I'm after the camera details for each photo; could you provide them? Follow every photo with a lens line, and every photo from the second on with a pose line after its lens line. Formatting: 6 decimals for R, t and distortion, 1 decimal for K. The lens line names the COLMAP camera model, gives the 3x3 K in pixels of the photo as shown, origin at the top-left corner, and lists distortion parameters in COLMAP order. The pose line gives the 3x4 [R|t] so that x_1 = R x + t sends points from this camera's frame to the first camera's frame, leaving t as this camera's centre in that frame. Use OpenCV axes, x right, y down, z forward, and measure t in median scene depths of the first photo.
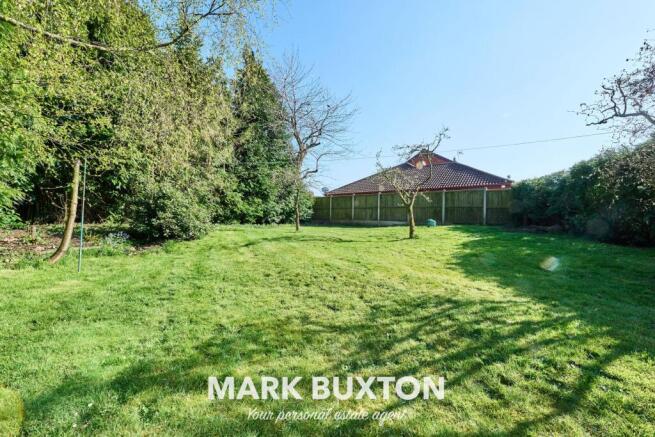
lens RADIAL K [[262.0, 0, 327.5], [0, 262.0, 218.5], [0, 0, 1]] dist [-0.000701, 0.000037]
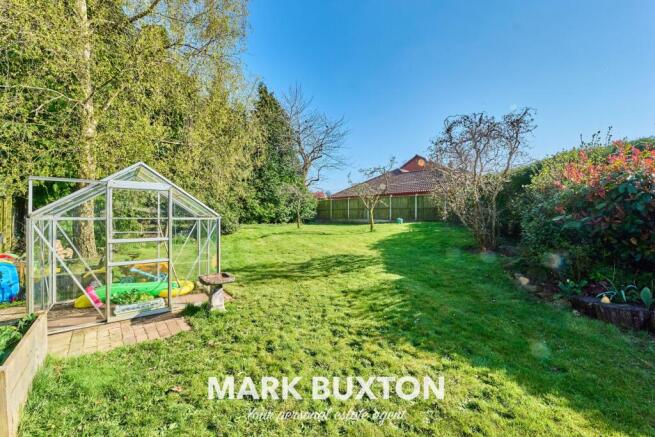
lens RADIAL K [[262.0, 0, 327.5], [0, 262.0, 218.5], [0, 0, 1]] dist [-0.000701, 0.000037]
pose [[0.997732, -0.014595, -0.065707, 0.097824], [0.015095, 0.999861, 0.007120, -0.008020], [0.065594, -0.008096, 0.997814, -0.279542]]
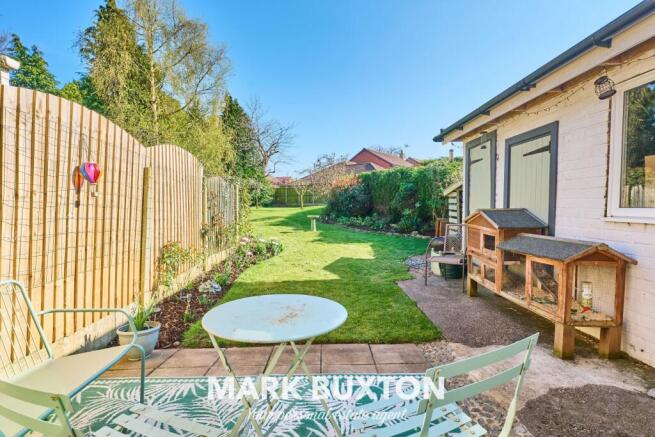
lens RADIAL K [[334.9, 0, 327.5], [0, 334.9, 218.5], [0, 0, 1]] dist [-0.001633, -0.000362]
pose [[0.999854, -0.016409, 0.004820, 0.303884], [0.016201, 0.999056, 0.040311, 0.021314], [-0.005477, -0.040227, 0.999176, -1.162362]]
